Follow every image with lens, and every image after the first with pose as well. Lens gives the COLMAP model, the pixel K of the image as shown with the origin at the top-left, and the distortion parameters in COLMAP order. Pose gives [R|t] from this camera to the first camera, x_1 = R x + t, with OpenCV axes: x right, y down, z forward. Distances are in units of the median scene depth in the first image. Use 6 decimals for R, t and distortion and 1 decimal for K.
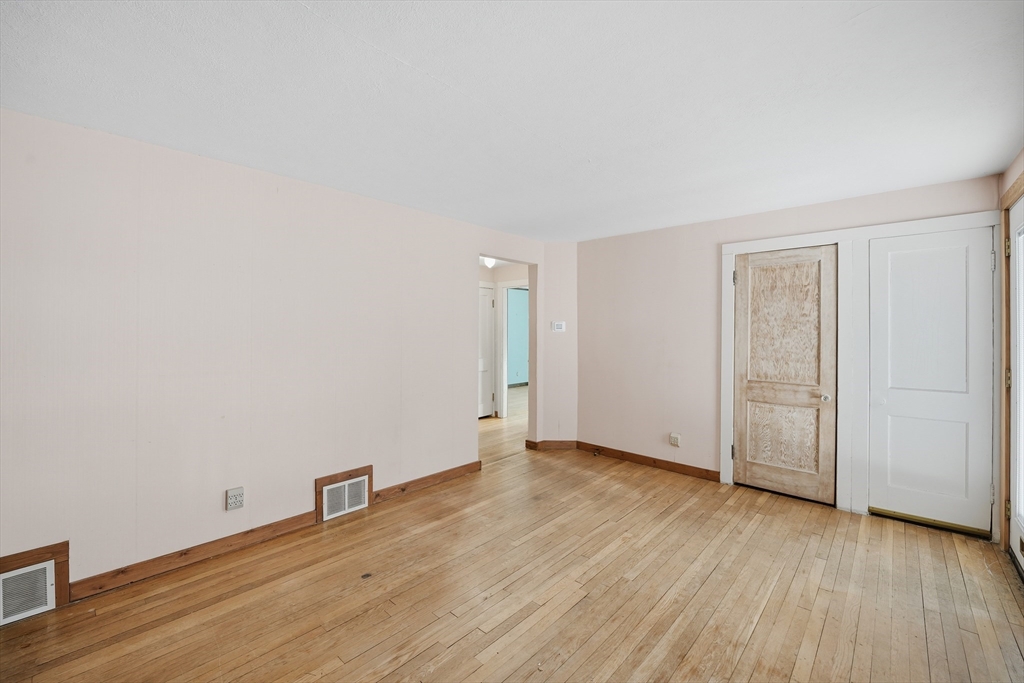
lens RADIAL K [[427.0, 0, 509.6], [0, 427.0, 328.6], [0, 0, 1]] dist [-0.008527, -0.000240]
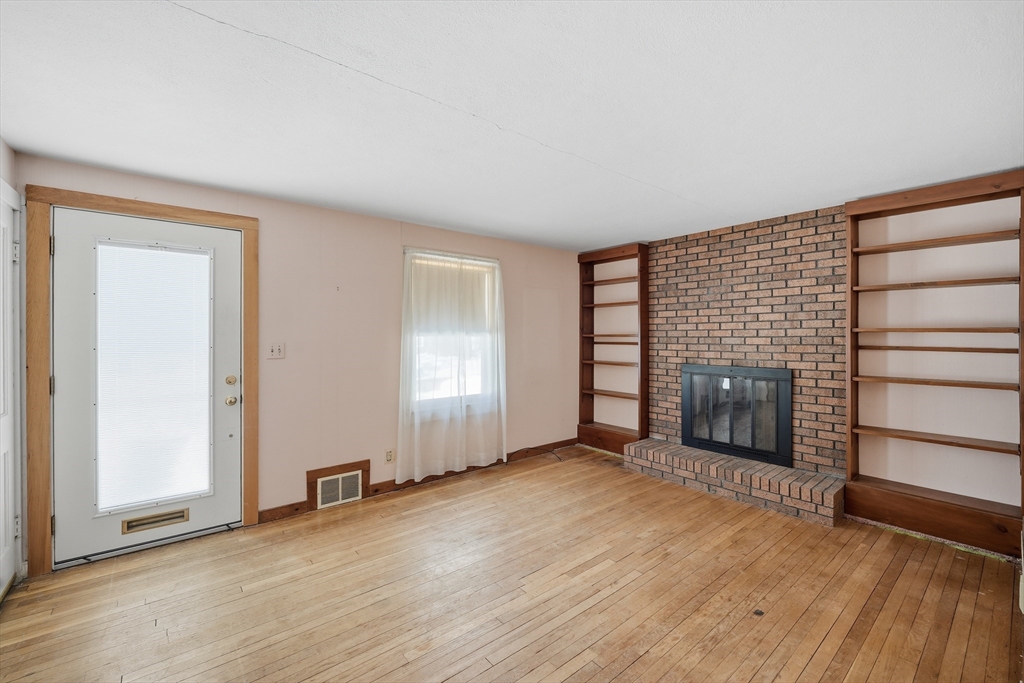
lens RADIAL K [[421.9, 0, 516.1], [0, 421.9, 336.8], [0, 0, 1]] dist [-0.013507, -0.000242]
pose [[-0.991064, -0.003086, 0.133354, 0.034691], [-0.003005, 0.999995, 0.000807, 0.005224], [-0.133356, 0.000399, -0.991068, 1.350255]]
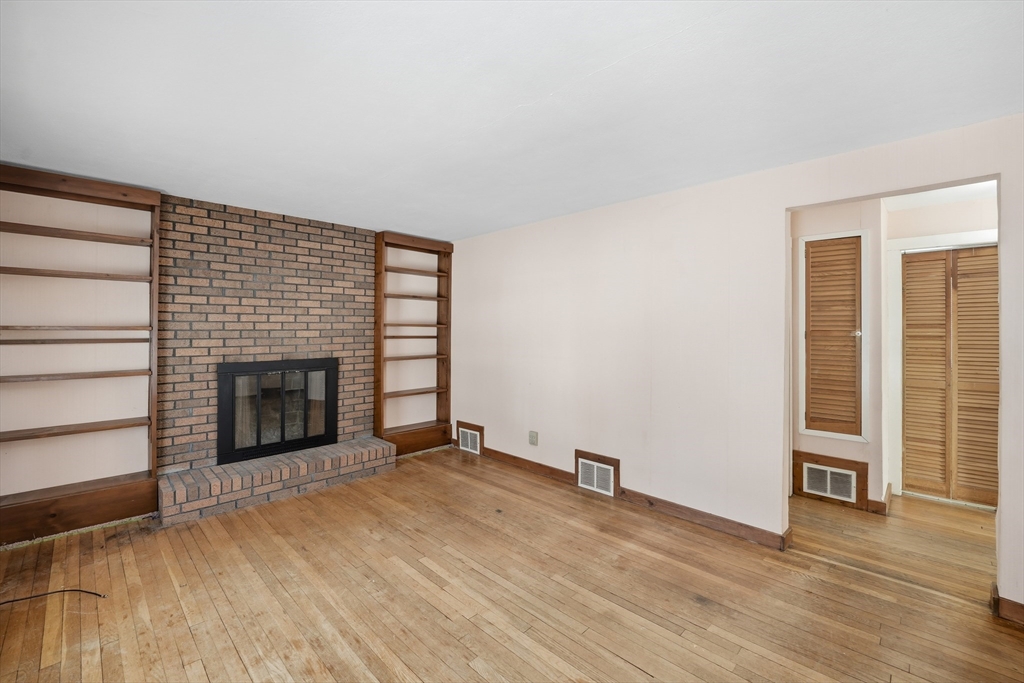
lens RADIAL K [[427.0, 0, 509.6], [0, 427.0, 328.6], [0, 0, 1]] dist [-0.008527, -0.000240]
pose [[-0.038870, -0.002568, -0.999241, 0.712500], [-0.001109, 0.999996, -0.002527, 0.003335], [0.999244, 0.001009, -0.038873, 0.760410]]
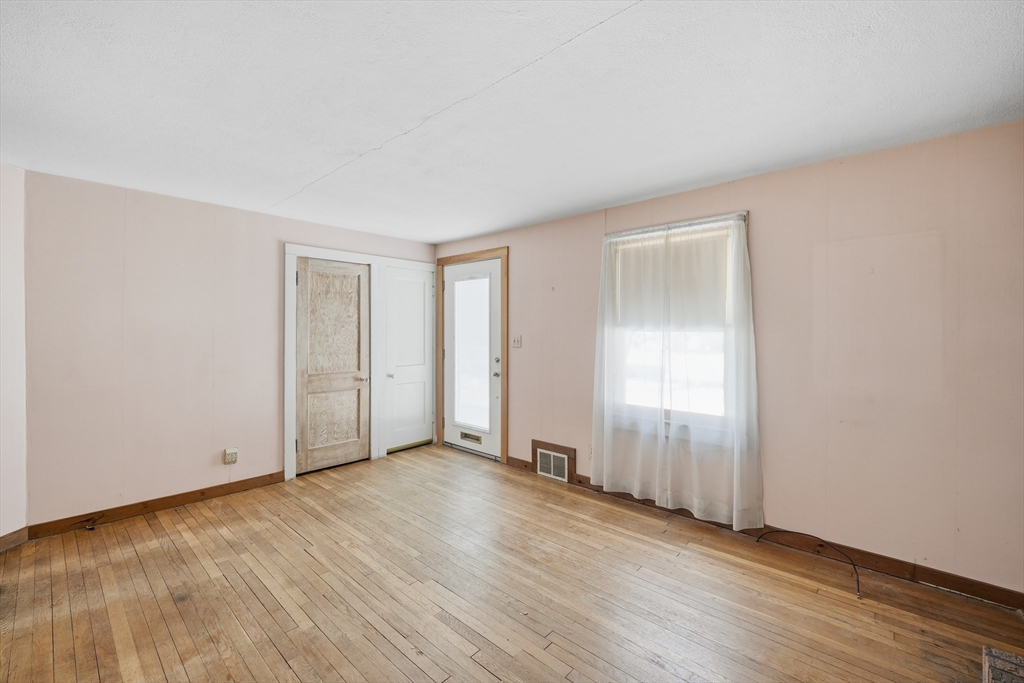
lens RADIAL K [[427.0, 0, 509.6], [0, 427.0, 328.6], [0, 0, 1]] dist [-0.008527, -0.000240]
pose [[-0.001826, -0.001811, 0.999997, -0.571318], [-0.004897, 0.999986, 0.001802, -0.000988], [-0.999986, -0.004894, -0.001835, 0.535144]]
